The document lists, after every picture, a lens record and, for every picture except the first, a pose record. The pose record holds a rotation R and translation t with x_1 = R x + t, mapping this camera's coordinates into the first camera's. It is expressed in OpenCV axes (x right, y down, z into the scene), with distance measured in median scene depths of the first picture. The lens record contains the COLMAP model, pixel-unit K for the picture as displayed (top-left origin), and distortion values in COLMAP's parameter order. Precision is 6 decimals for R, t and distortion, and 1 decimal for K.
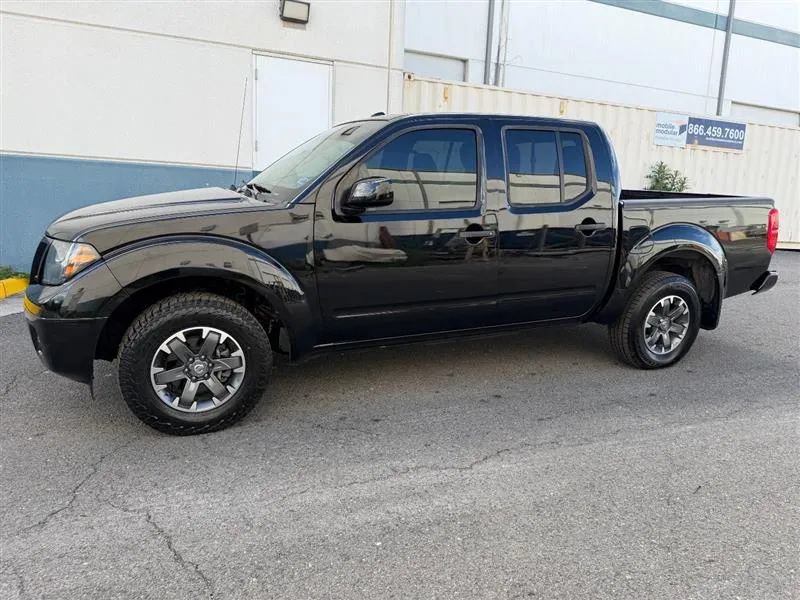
lens RADIAL K [[575.2, 0, 404.6], [0, 575.2, 295.9], [0, 0, 1]] dist [0.033146, -0.039596]
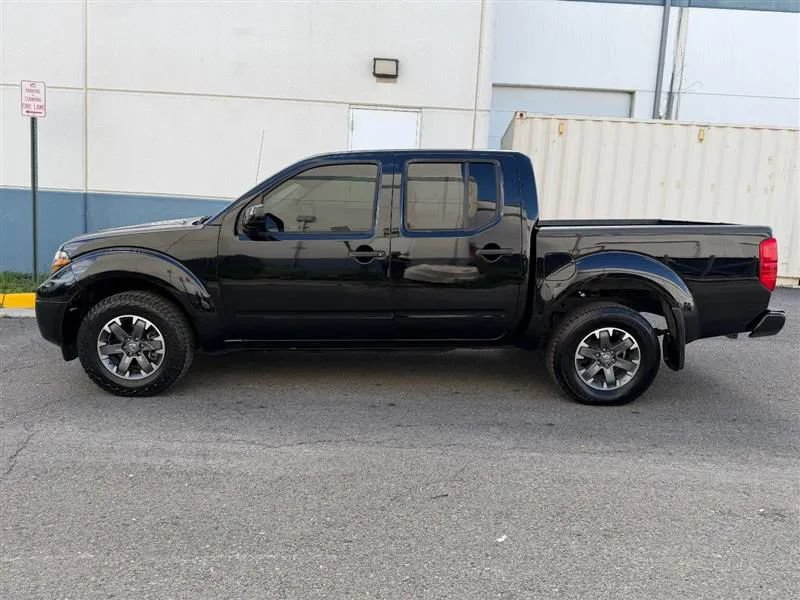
lens RADIAL K [[575.2, 0, 402.4], [0, 575.2, 301.2], [0, 0, 1]] dist [0.033146, -0.039596]
pose [[0.917805, 0.049457, -0.393939, 0.597622], [-0.073433, 0.996238, -0.046013, 0.028691], [0.390181, 0.071159, 0.917984, 0.002911]]
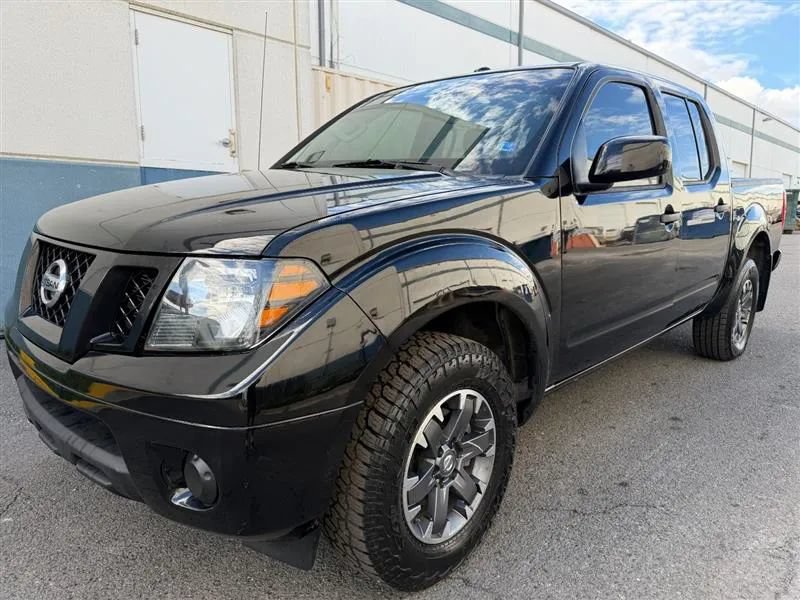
lens RADIAL K [[575.2, 0, 404.0], [0, 575.2, 294.6], [0, 0, 1]] dist [0.033146, -0.039596]
pose [[0.922393, -0.091445, 0.375271, -0.482290], [0.099127, 0.995074, -0.001170, -0.037471], [-0.373316, 0.038278, 0.926914, 0.378861]]
